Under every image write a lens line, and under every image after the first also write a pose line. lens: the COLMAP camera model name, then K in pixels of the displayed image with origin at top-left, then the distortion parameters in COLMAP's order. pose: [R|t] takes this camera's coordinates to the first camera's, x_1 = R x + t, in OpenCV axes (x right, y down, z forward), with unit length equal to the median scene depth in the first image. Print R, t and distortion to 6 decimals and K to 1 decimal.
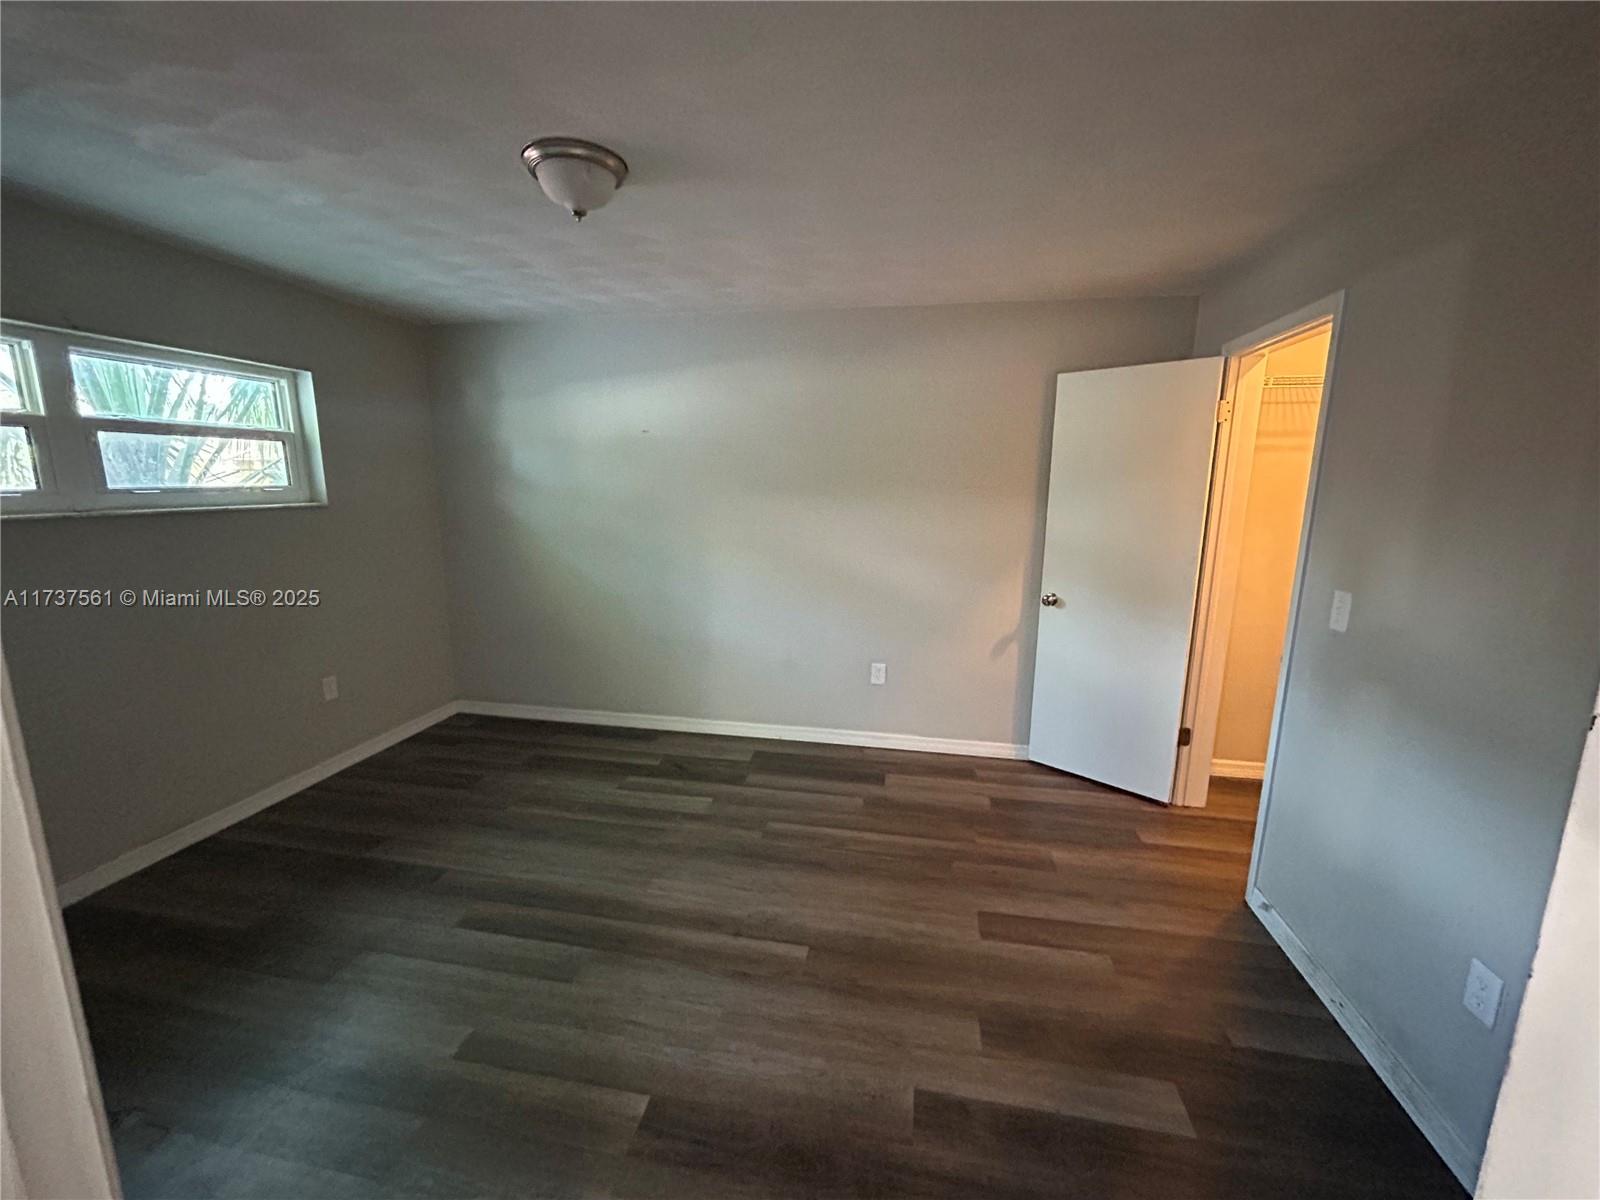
lens RADIAL K [[645.8, 0, 800.0], [0, 645.8, 600.0], [0, 0, 1]] dist [0.001974, 0.000628]
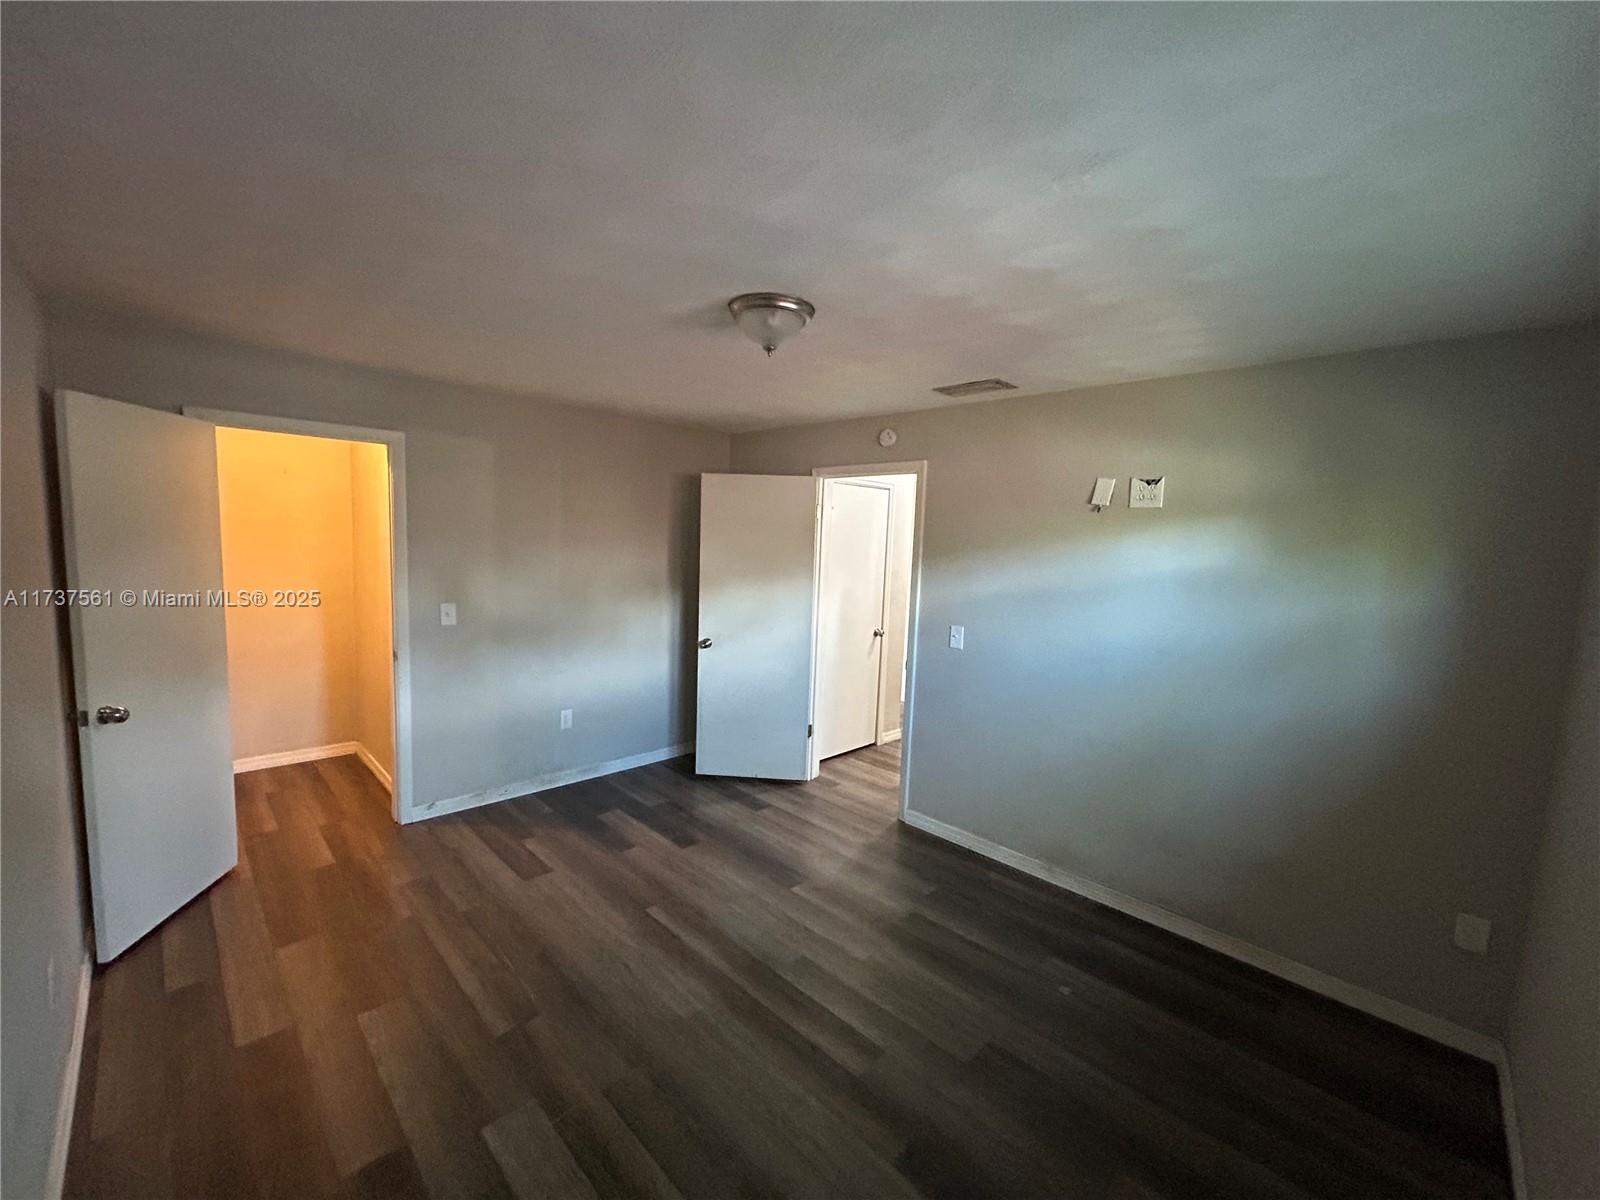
lens RADIAL K [[645.8, 0, 800.0], [0, 645.8, 600.0], [0, 0, 1]] dist [0.001974, 0.000628]
pose [[-0.824116, -0.102853, 0.557005, -0.832817], [0.053665, 0.964774, 0.257550, -0.364286], [-0.563873, 0.242143, -0.789566, 1.541528]]
